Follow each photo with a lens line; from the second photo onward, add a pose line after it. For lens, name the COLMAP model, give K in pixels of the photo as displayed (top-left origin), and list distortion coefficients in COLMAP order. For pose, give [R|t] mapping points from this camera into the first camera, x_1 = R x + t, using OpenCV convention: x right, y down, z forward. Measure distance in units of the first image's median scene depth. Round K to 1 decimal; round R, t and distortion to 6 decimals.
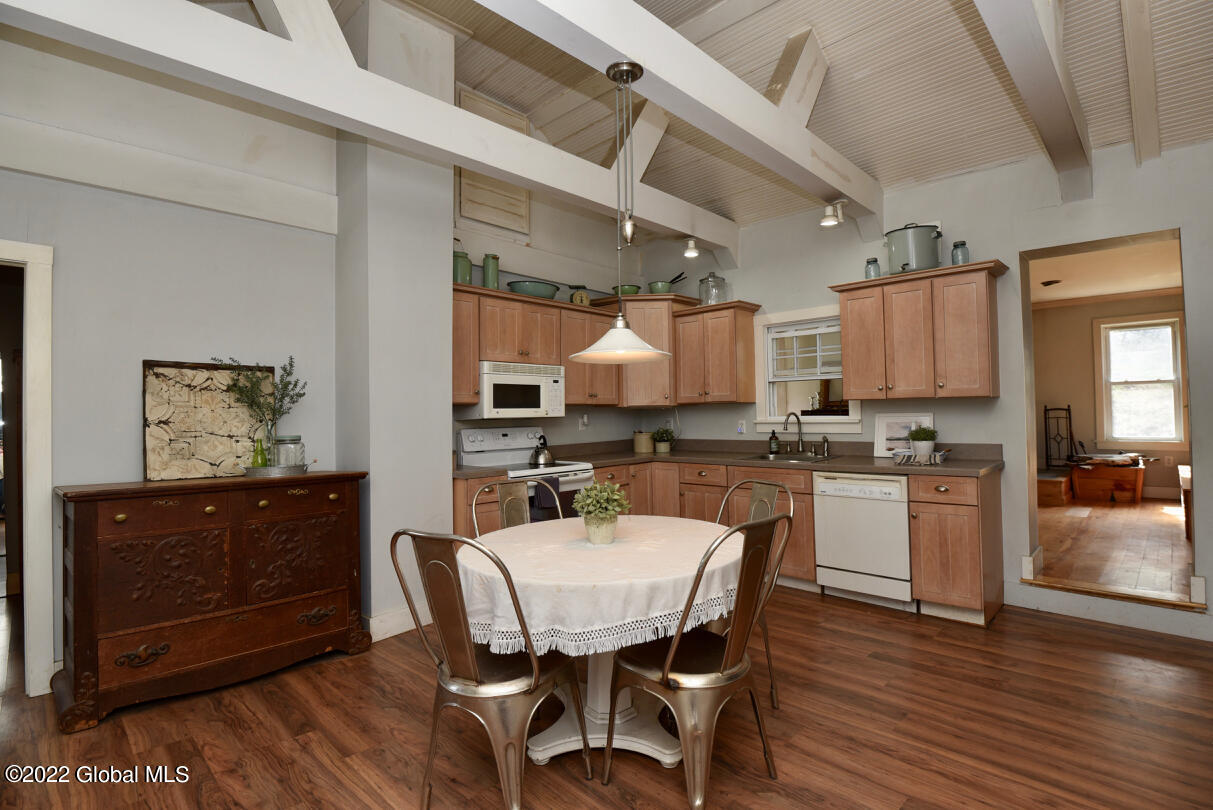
lens RADIAL K [[597.5, 0, 612.6], [0, 597.5, 399.3], [0, 0, 1]] dist [-0.027080, -0.002444]
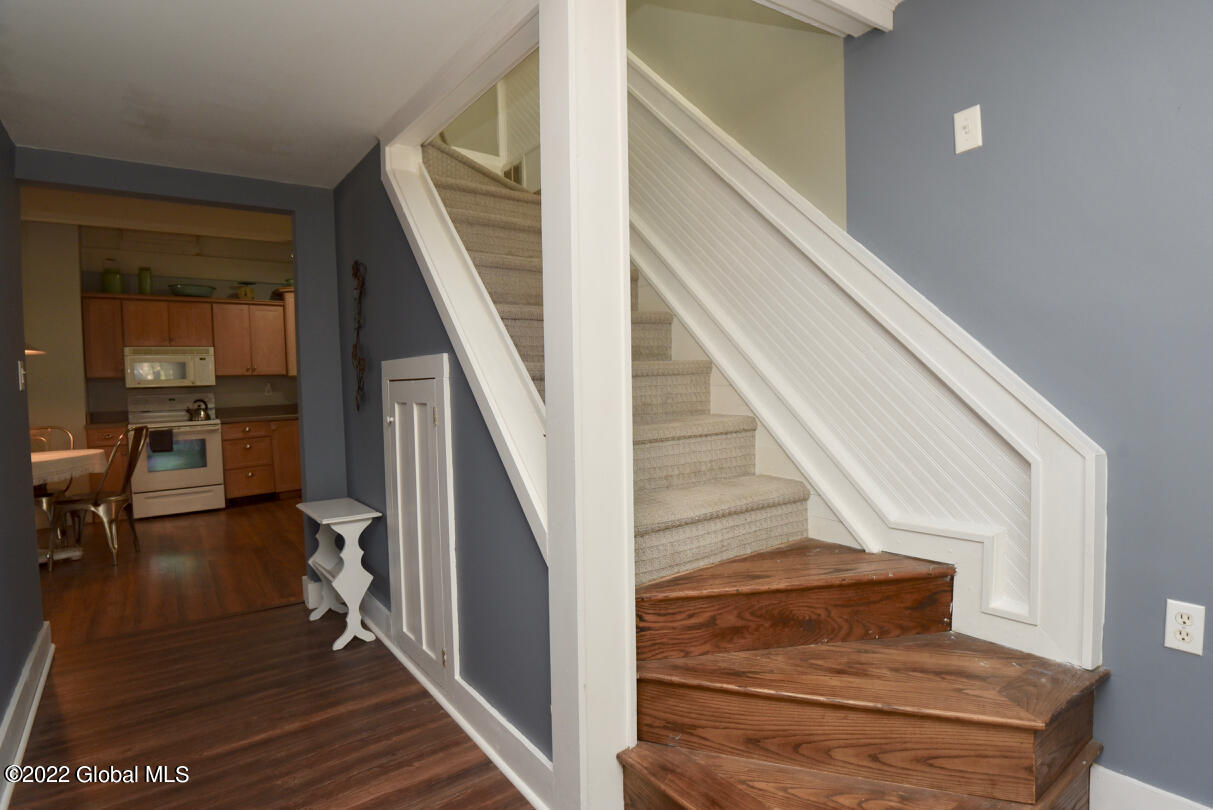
lens RADIAL K [[597.5, 0, 610.3], [0, 597.5, 403.6], [0, 0, 1]] dist [-0.027080, -0.002444]
pose [[0.990194, -0.002176, -0.139685, 1.100770], [0.011107, 0.997940, 0.063190, -0.003787], [0.139260, -0.064122, 0.988178, -0.204011]]
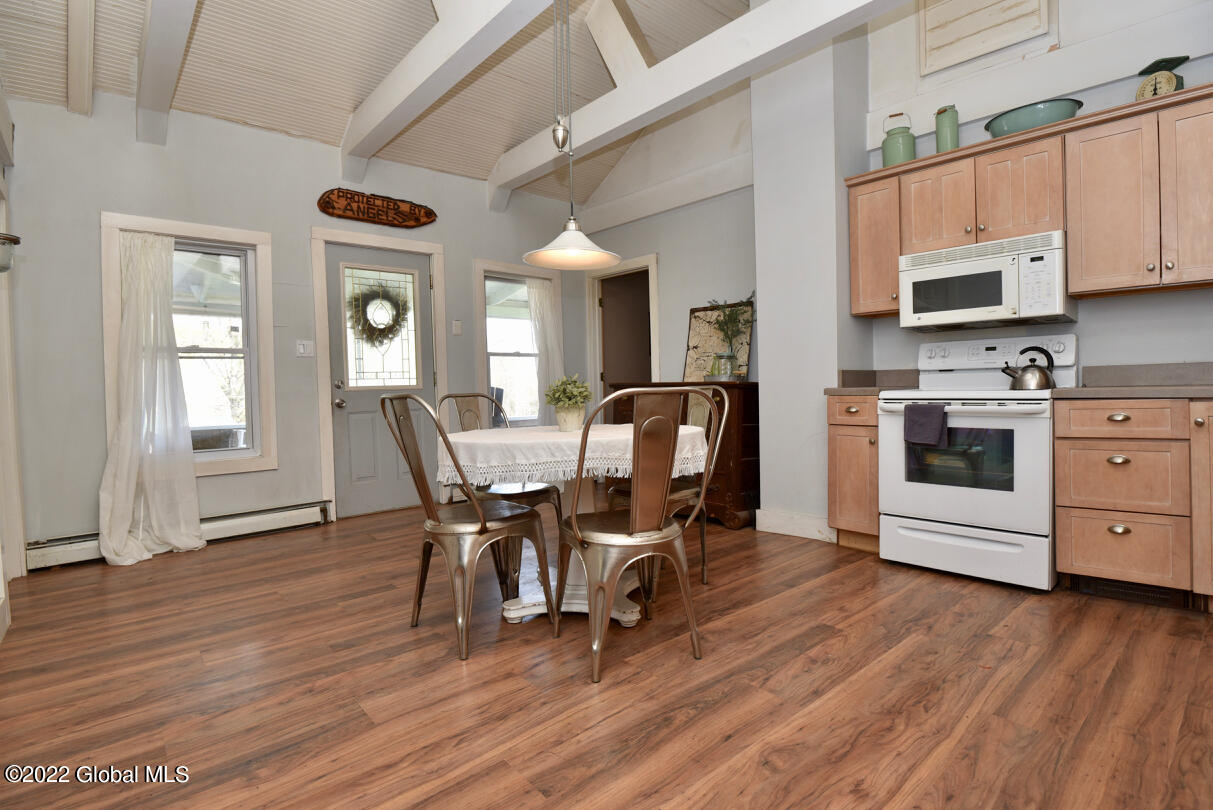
lens RADIAL K [[597.5, 0, 612.8], [0, 597.5, 402.2], [0, 0, 1]] dist [-0.027080, -0.002444]
pose [[-0.079259, 0.040834, -0.996017, 0.617504], [0.044566, 0.998307, 0.037382, 0.085382], [0.995857, -0.041425, -0.080944, 0.668731]]
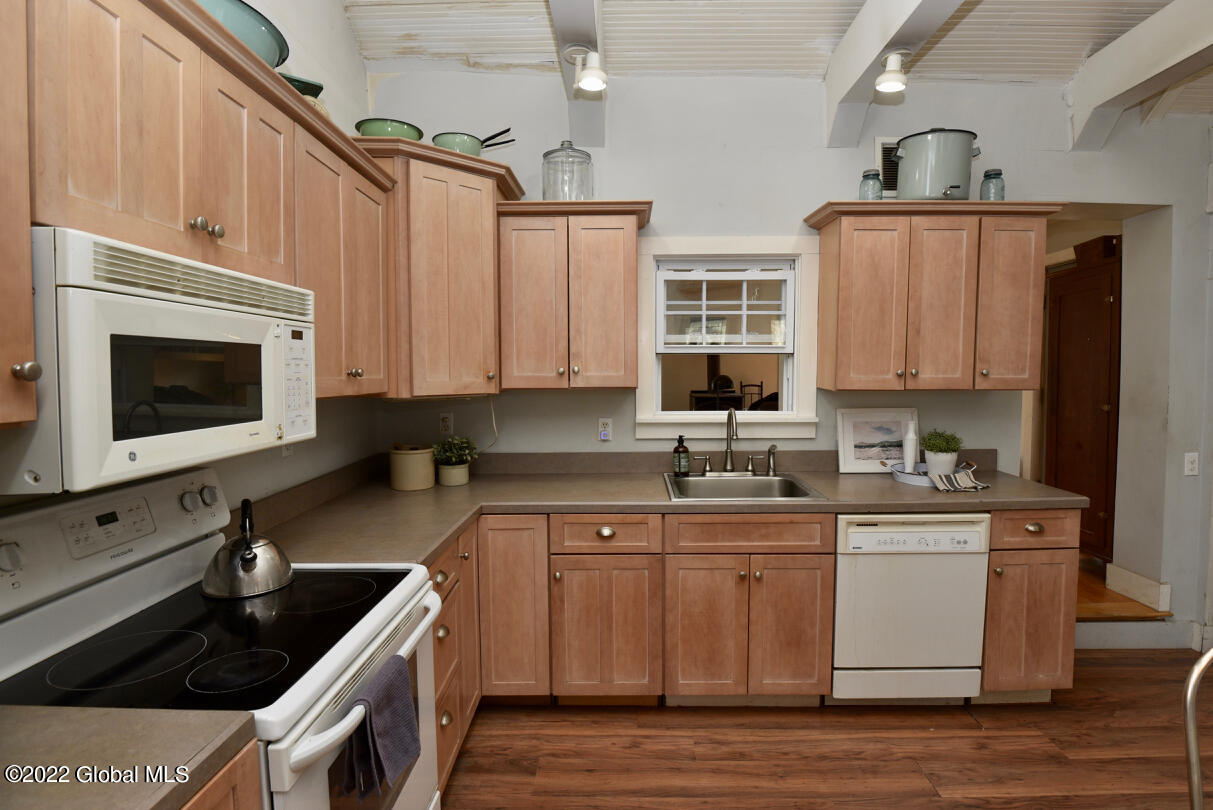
lens RADIAL K [[597.5, 0, 610.2], [0, 597.5, 403.4], [0, 0, 1]] dist [-0.027080, -0.002444]
pose [[0.729881, -0.025192, 0.683109, -0.215063], [-0.024612, 0.997704, 0.063091, -0.018756], [-0.683131, -0.062862, 0.727586, 0.710123]]
